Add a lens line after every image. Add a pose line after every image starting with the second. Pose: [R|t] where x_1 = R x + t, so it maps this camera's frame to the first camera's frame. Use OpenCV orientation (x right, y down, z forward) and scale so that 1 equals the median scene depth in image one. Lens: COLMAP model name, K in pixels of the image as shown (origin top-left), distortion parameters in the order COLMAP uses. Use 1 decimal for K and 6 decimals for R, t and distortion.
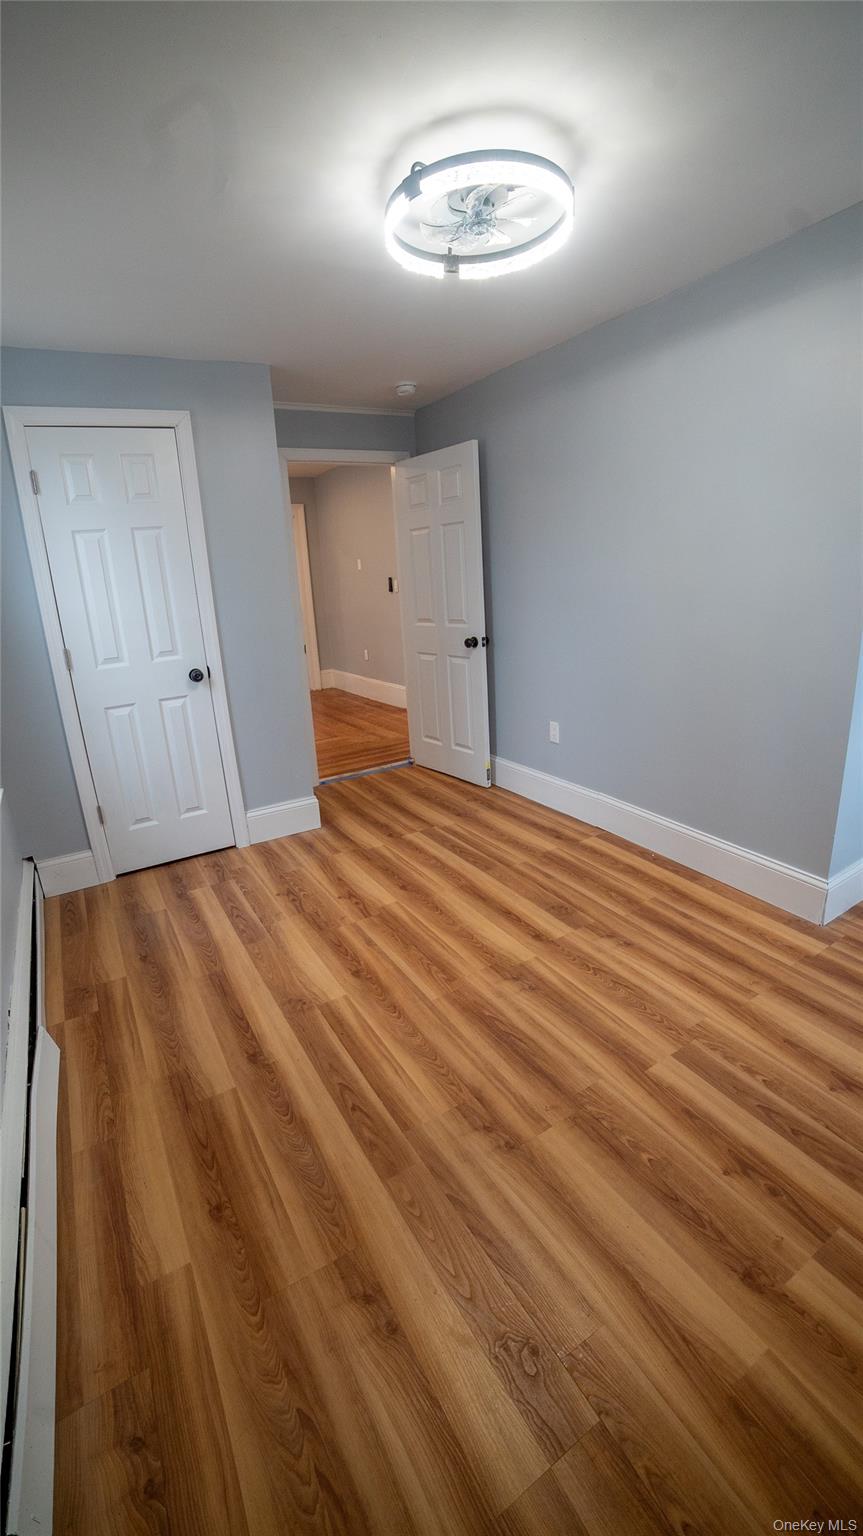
lens RADIAL K [[633.9, 0, 422.7], [0, 633.9, 765.3], [0, 0, 1]] dist [-0.115688, 0.039528]
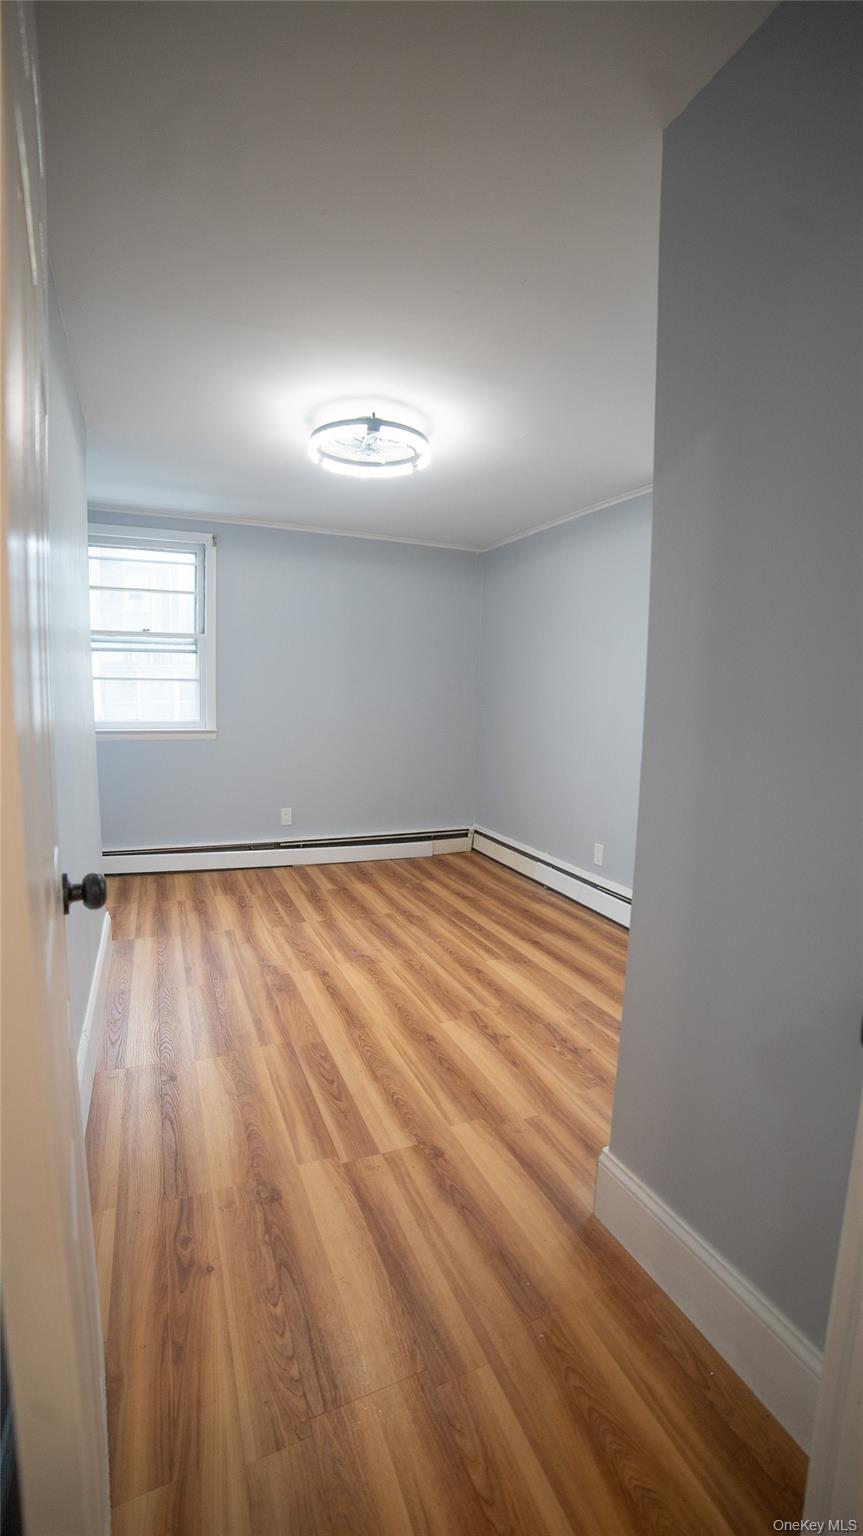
lens RADIAL K [[633.9, 0, 422.7], [0, 633.9, 765.3], [0, 0, 1]] dist [-0.115688, 0.039528]
pose [[-0.991202, 0.026872, 0.129604, -0.160469], [0.076528, 0.915269, 0.395508, -0.531807], [-0.107995, 0.401947, -0.909272, 1.898999]]
